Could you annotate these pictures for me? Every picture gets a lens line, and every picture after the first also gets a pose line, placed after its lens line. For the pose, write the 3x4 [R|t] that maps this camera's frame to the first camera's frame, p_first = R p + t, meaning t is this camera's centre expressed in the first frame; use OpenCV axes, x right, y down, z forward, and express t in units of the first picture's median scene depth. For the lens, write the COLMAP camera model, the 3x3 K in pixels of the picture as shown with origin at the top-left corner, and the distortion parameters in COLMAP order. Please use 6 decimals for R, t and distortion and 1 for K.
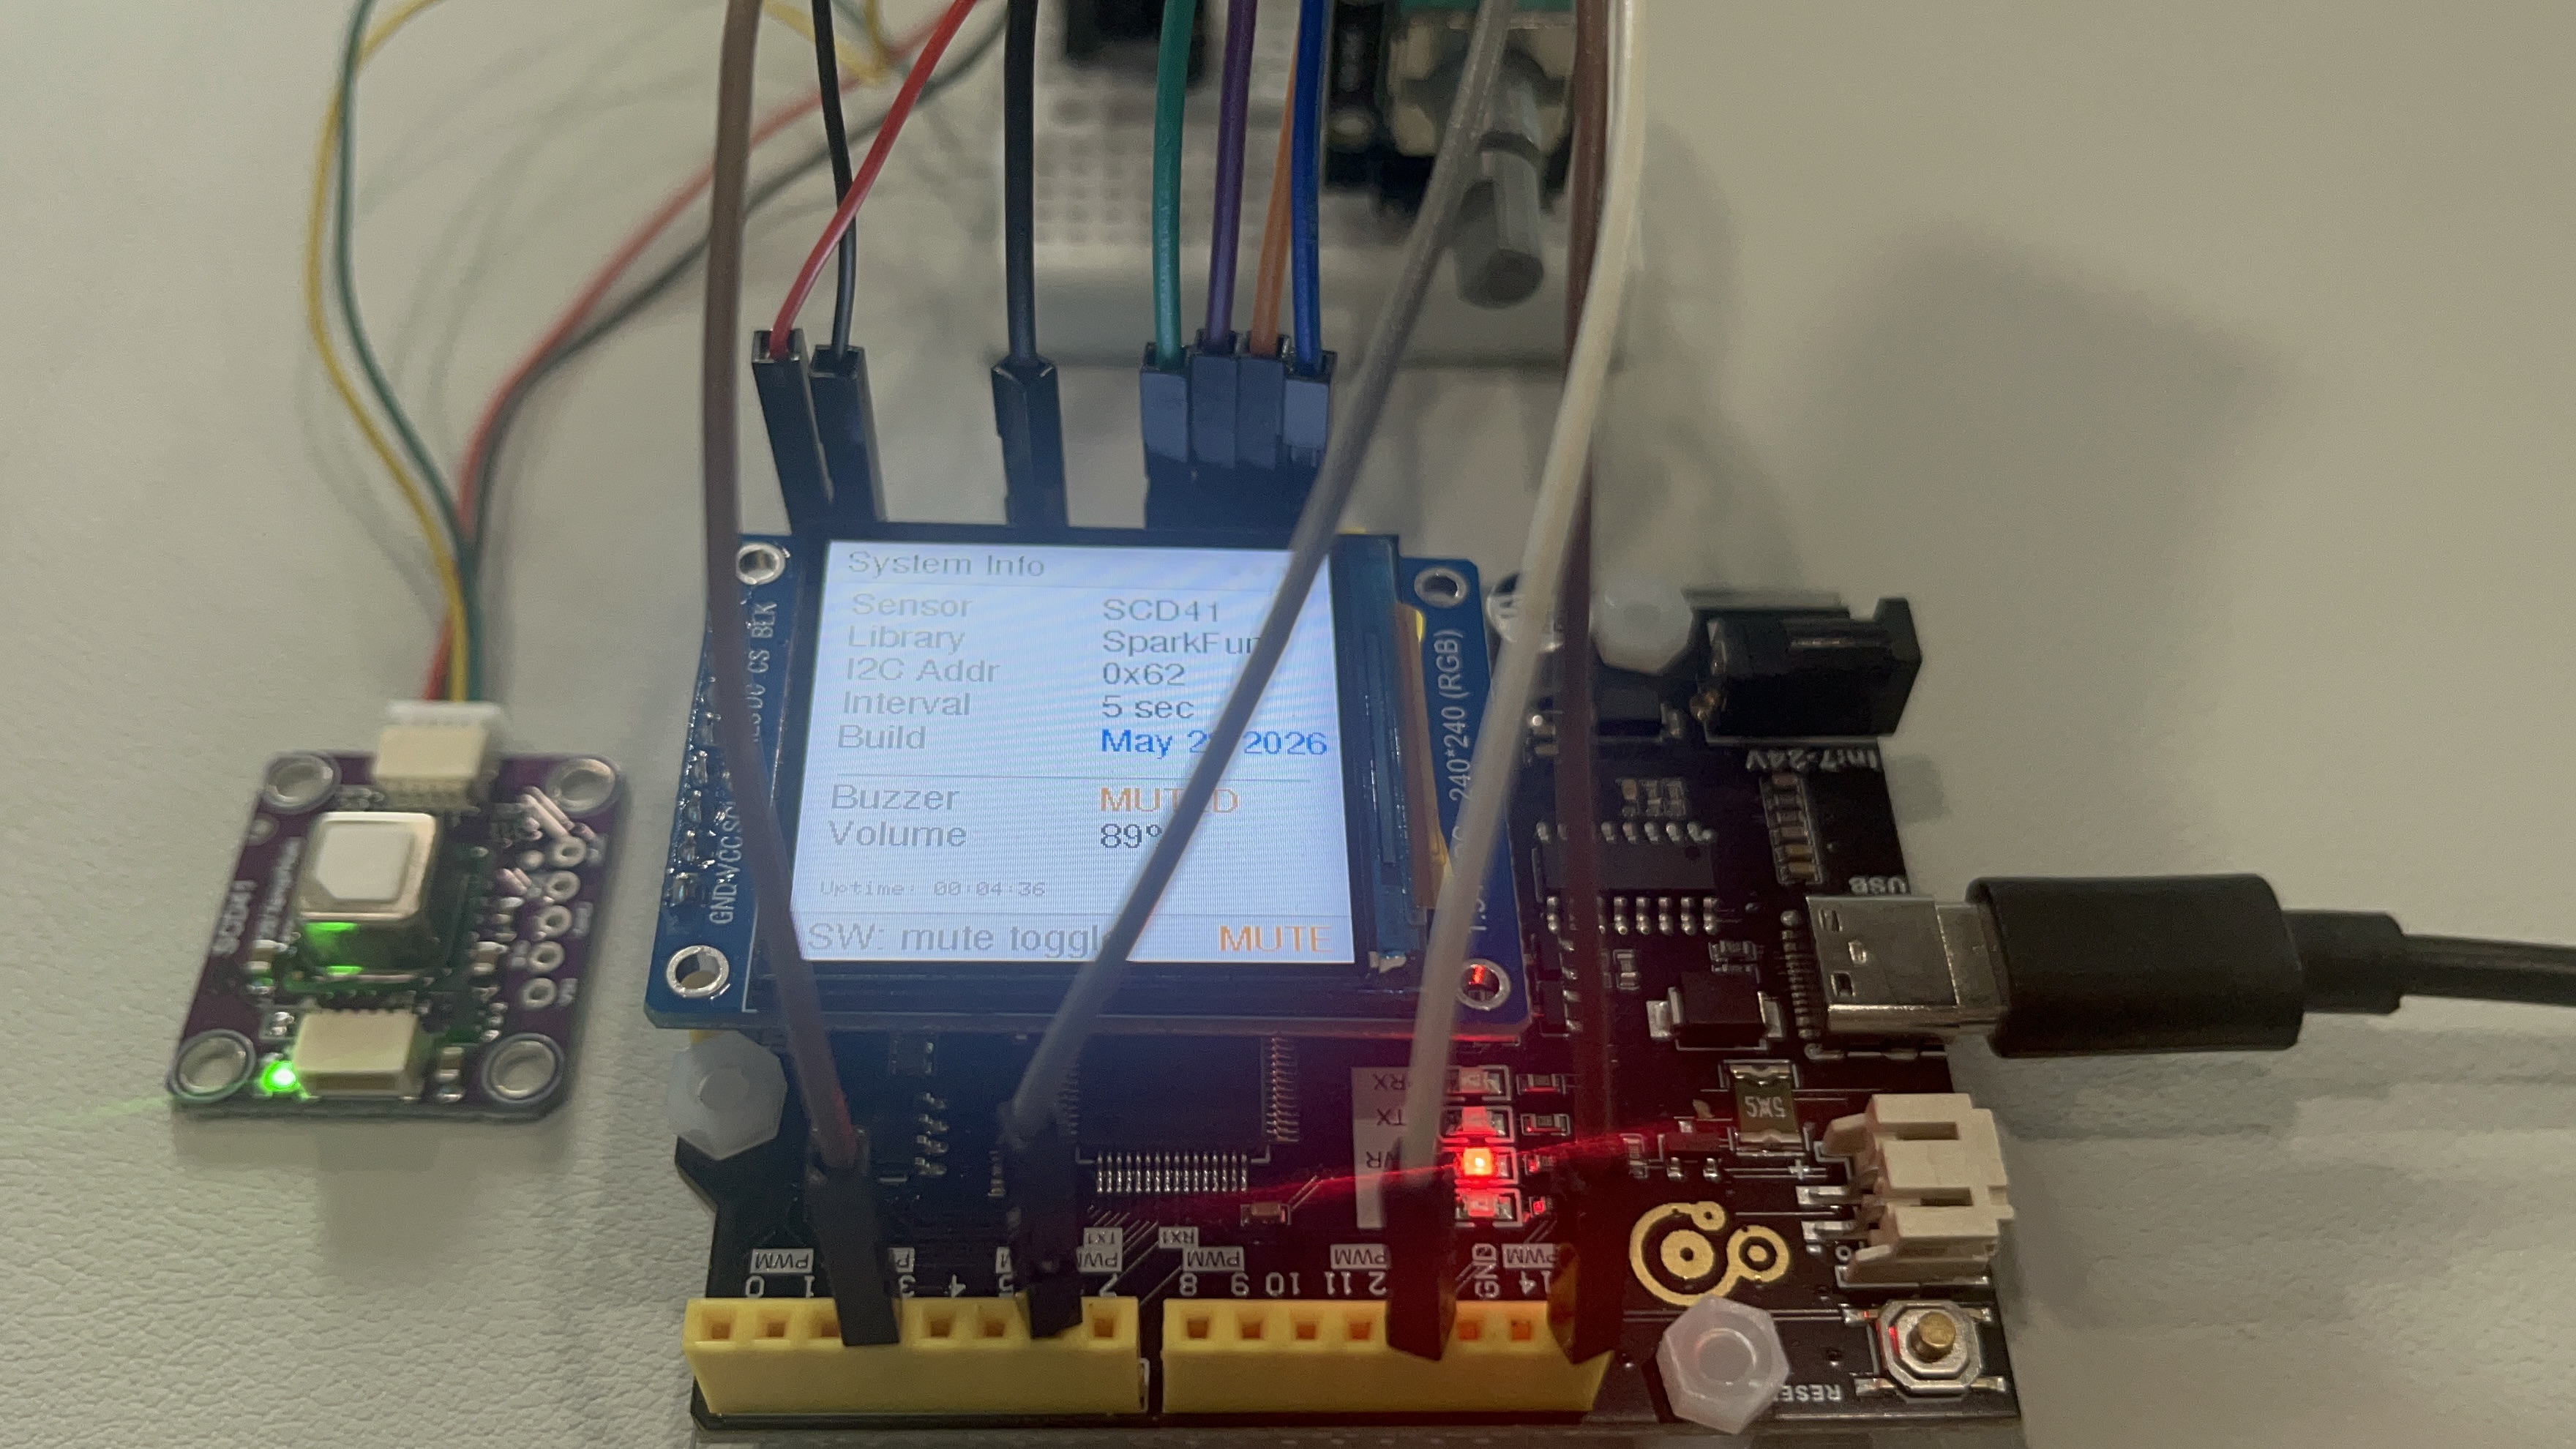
lens RADIAL K [[2366.3, 0, 1290.0], [0, 2366.3, 686.2], [0, 0, 1]] dist [0.013151, -0.147557]
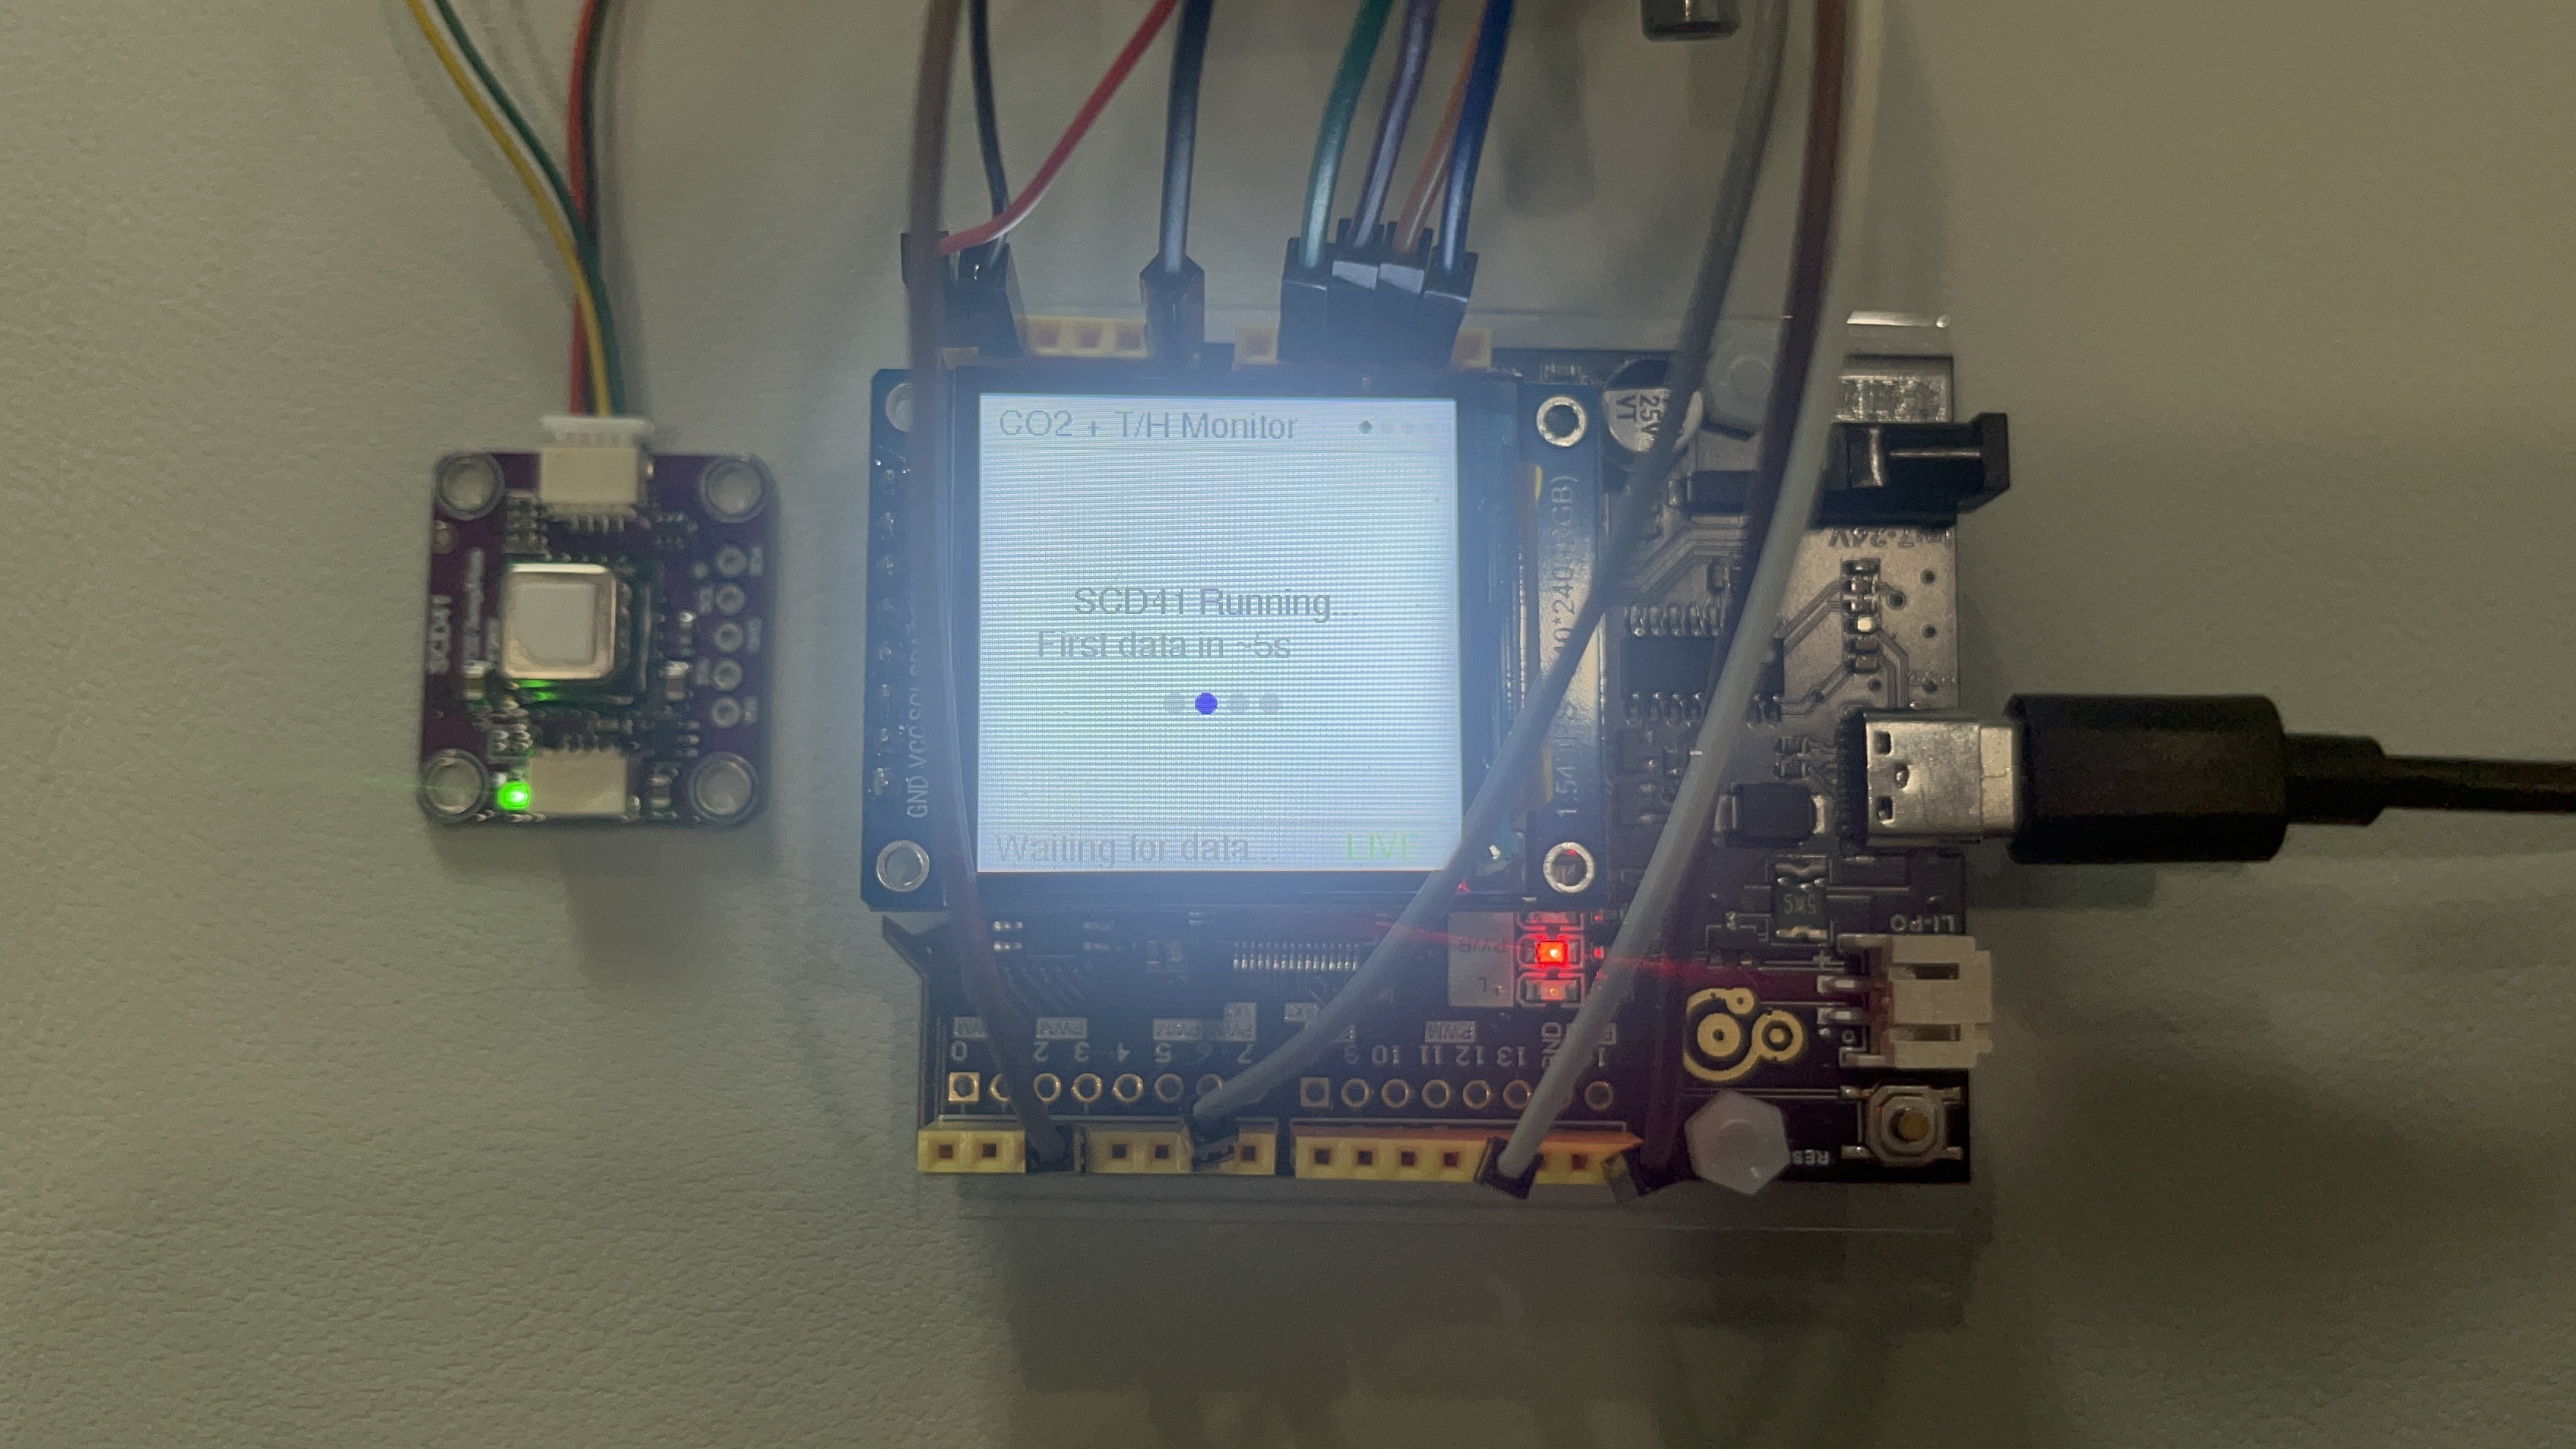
lens RADIAL K [[2501.1, 0, 1276.9], [0, 2501.1, 720.6], [0, 0, 1]] dist [0.024447, -0.022687]
pose [[0.999578, 0.028833, -0.003477, -0.059038], [-0.022425, 0.842373, 0.538428, -0.579901], [0.018454, -0.538123, 0.842664, -0.001142]]
